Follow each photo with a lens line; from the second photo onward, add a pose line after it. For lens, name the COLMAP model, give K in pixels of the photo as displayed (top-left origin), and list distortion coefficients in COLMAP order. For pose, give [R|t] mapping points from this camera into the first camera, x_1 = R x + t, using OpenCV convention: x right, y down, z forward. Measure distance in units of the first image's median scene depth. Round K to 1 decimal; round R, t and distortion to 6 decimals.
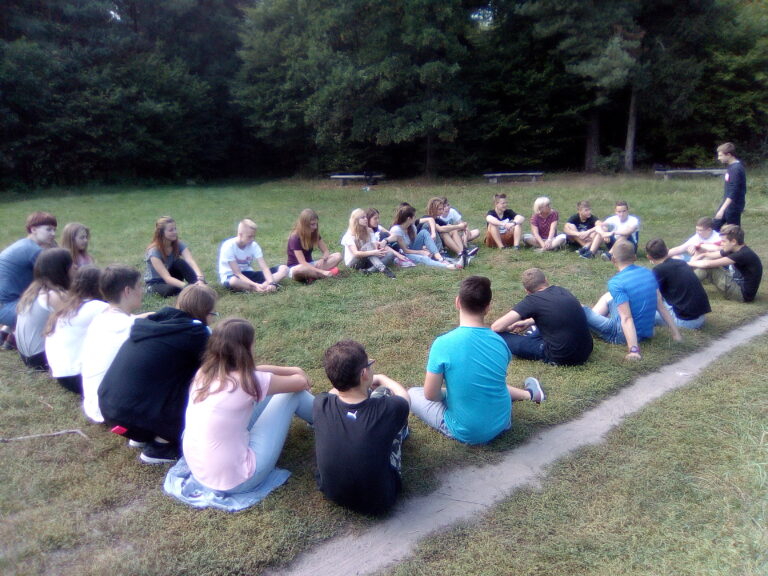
lens RADIAL K [[685.7, 0, 384.2], [0, 685.7, 320.1], [0, 0, 1]] dist [-0.011212, 0.013066]
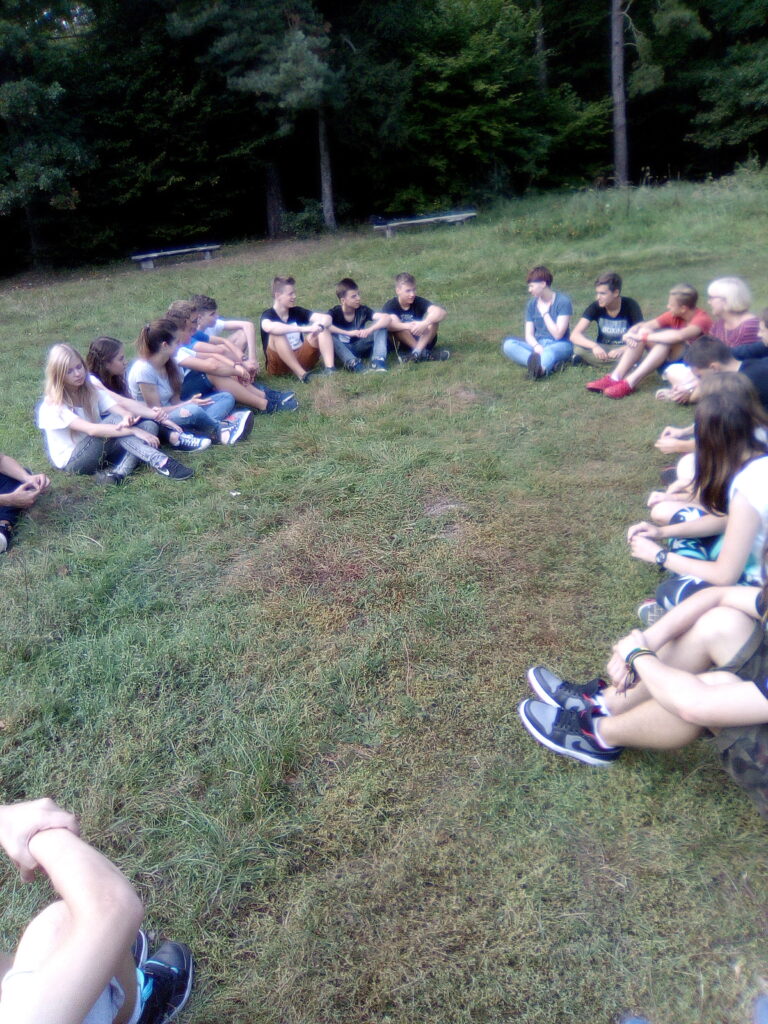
lens RADIAL K [[914.3, 0, 384.0], [0, 914.3, 512.0], [0, 0, 1]] dist [-0.011212, 0.013066]
pose [[0.897798, -0.216332, 0.383613, -0.029874], [0.189947, 0.976067, 0.105890, -0.023731], [-0.397340, -0.022202, 0.917403, 0.109754]]
